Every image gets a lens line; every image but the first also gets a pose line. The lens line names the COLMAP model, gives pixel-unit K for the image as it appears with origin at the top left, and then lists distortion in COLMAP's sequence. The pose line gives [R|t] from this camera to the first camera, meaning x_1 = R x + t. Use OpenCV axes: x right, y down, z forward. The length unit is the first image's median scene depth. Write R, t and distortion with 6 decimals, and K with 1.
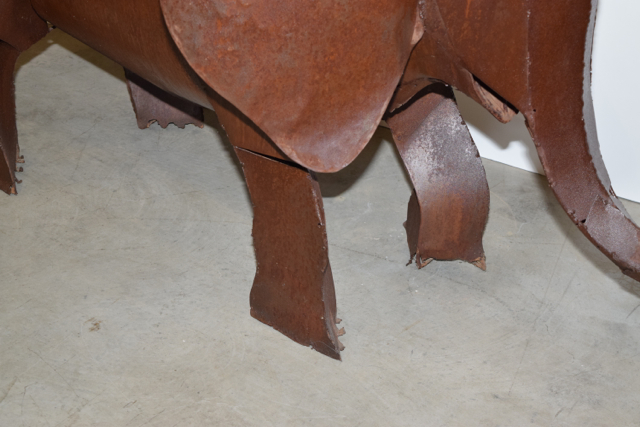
lens RADIAL K [[1433.5, 0, 325.6], [0, 1433.5, 211.5], [0, 0, 1]] dist [0.086357, 0.000000]
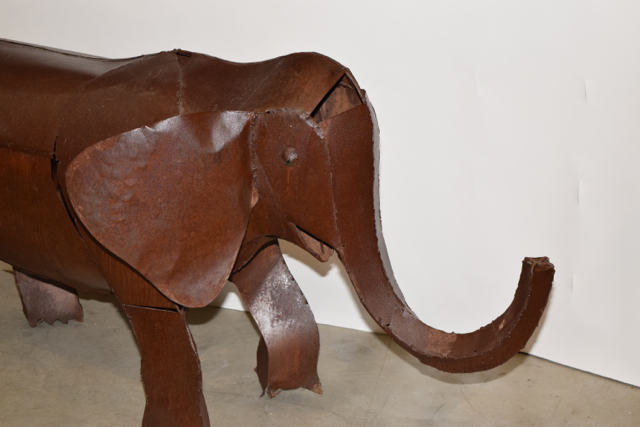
lens RADIAL K [[1433.5, 0, 323.7], [0, 1433.5, 217.3], [0, 0, 1]] dist [0.086357, 0.000000]
pose [[0.987569, -0.084921, 0.132269, -0.049840], [0.109373, 0.975626, -0.190239, 0.149451], [-0.112890, 0.202341, 0.972787, -0.321589]]
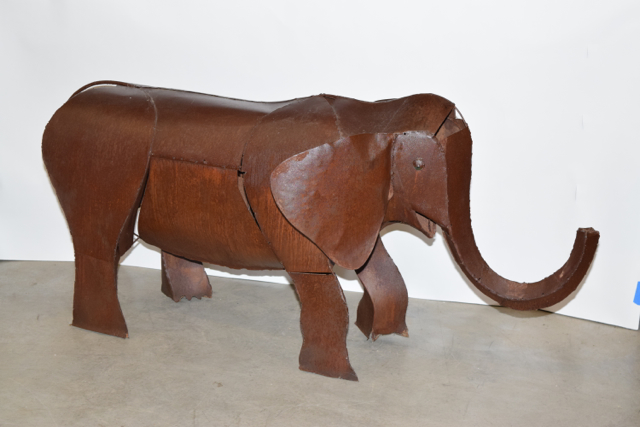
lens RADIAL K [[1242.0, 0, 320.6], [0, 1242.0, 215.3], [0, 0, 1]] dist [0.061471, 0.000000]
pose [[0.960340, -0.100205, 0.260205, -0.445272], [0.157749, 0.964743, -0.210681, 0.235063], [-0.229920, 0.243372, 0.942288, -0.565788]]
